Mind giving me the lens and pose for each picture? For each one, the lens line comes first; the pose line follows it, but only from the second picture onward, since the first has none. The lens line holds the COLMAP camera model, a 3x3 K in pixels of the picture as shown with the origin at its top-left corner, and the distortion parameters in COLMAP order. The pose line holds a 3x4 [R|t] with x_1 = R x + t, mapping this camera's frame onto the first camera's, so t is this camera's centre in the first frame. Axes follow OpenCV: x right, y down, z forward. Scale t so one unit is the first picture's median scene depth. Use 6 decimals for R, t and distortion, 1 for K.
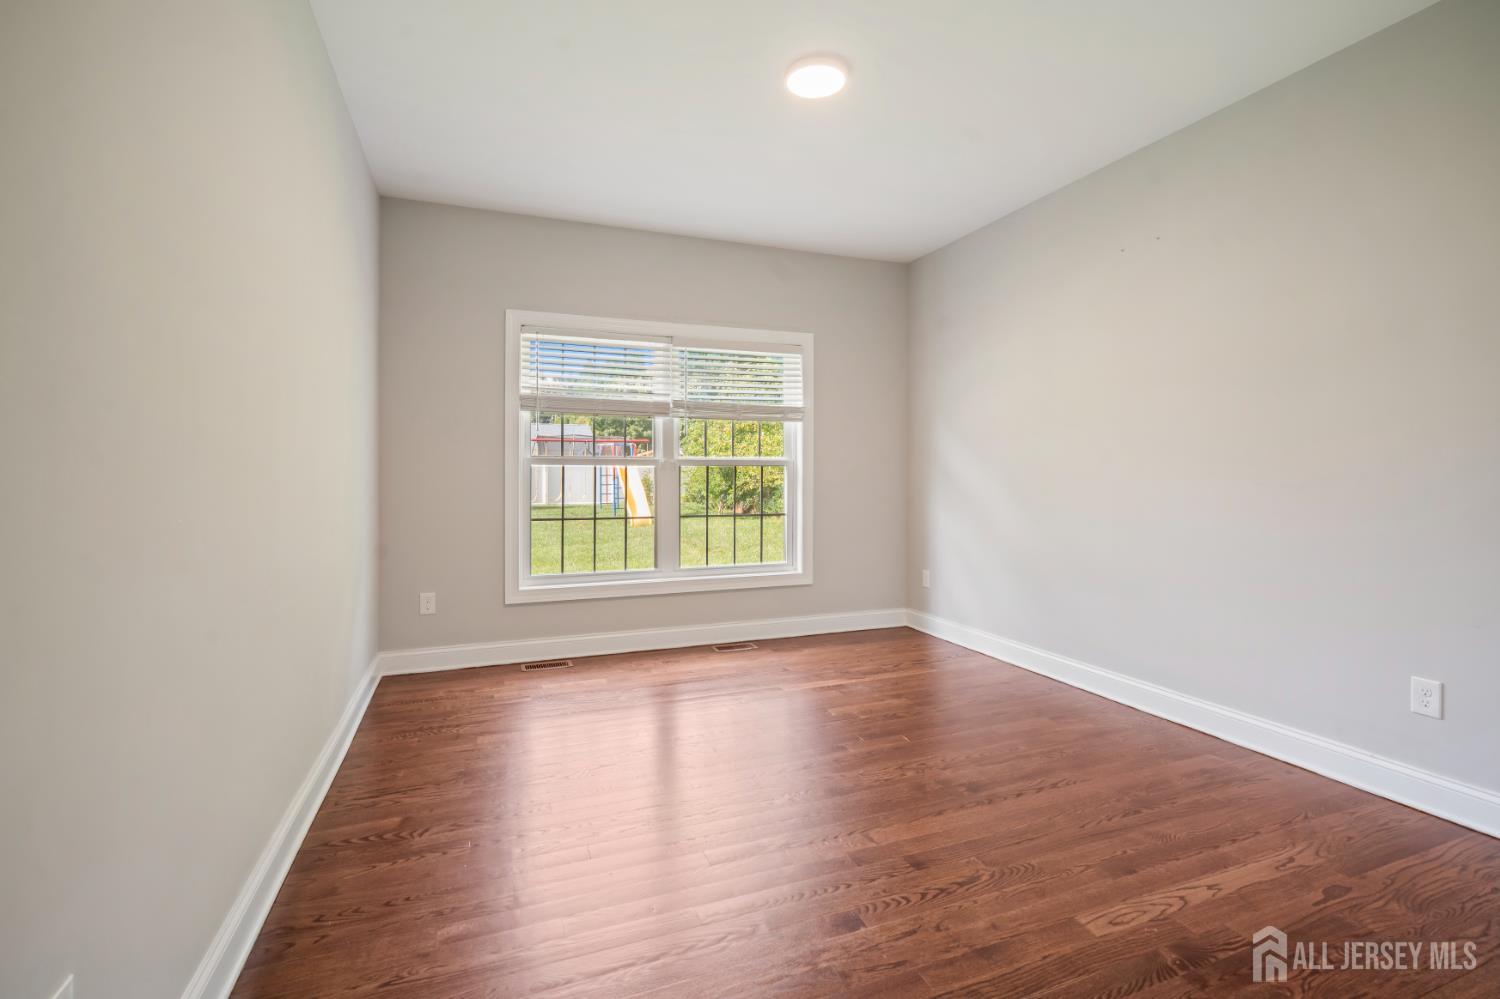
lens RADIAL K [[680.3, 0, 747.6], [0, 680.3, 492.1], [0, 0, 1]] dist [-0.005598, 0.001298]
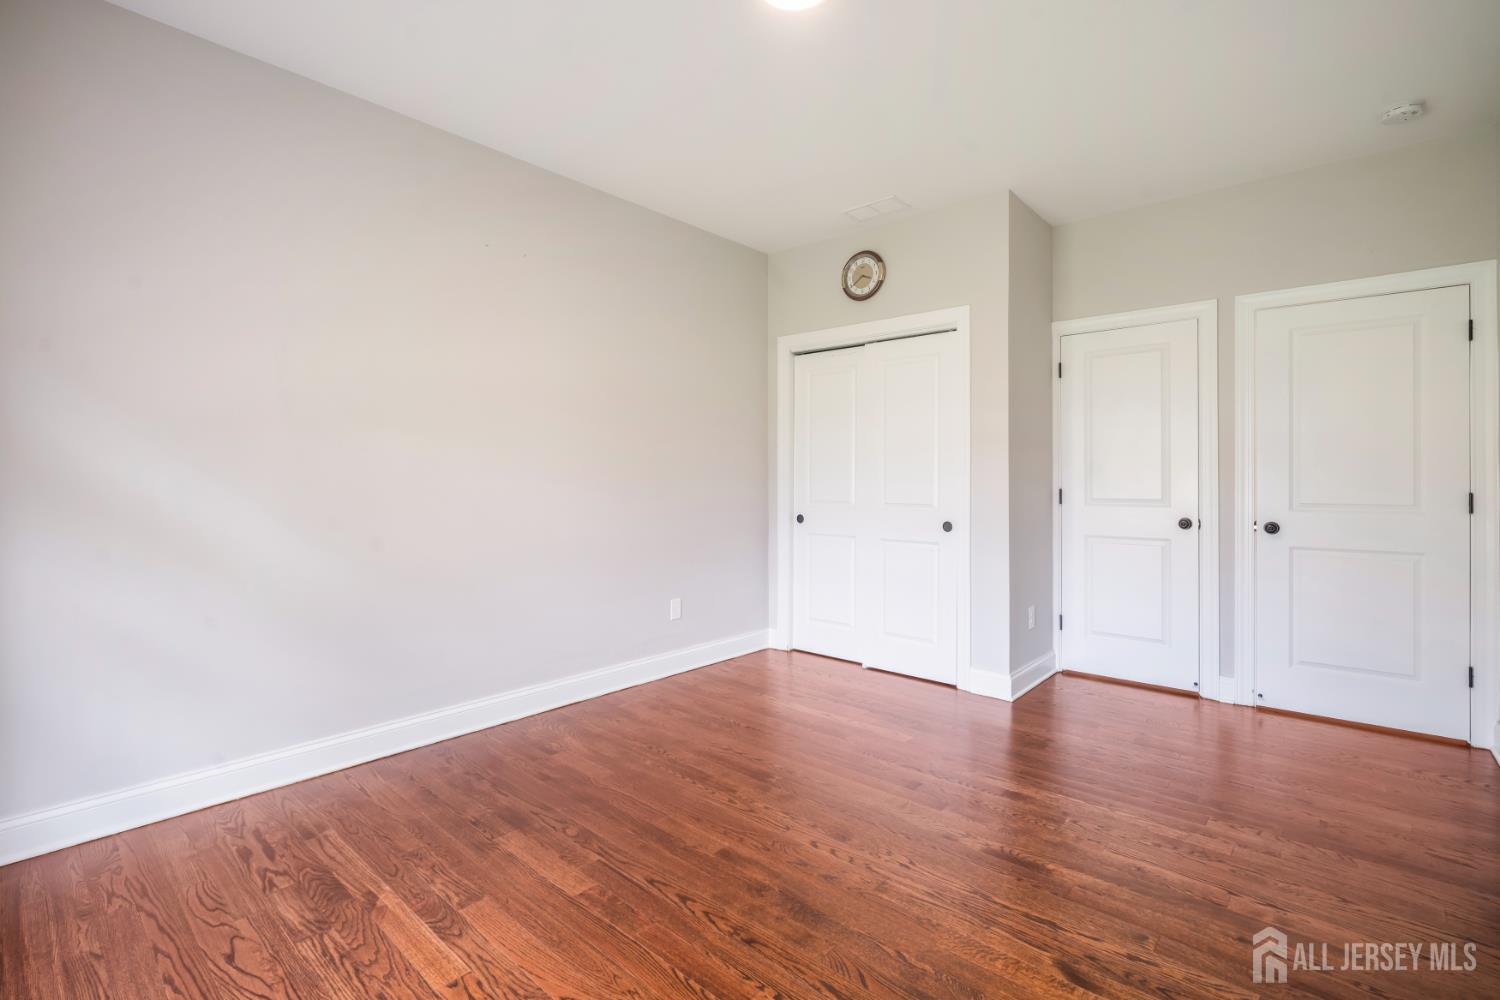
lens RADIAL K [[680.3, 0, 745.3], [0, 680.3, 491.5], [0, 0, 1]] dist [-0.005598, 0.001298]
pose [[-0.455634, -0.013284, 0.890068, -0.564738], [0.020817, 0.999456, 0.025573, -0.041096], [-0.889924, 0.030181, -0.455109, 1.394715]]
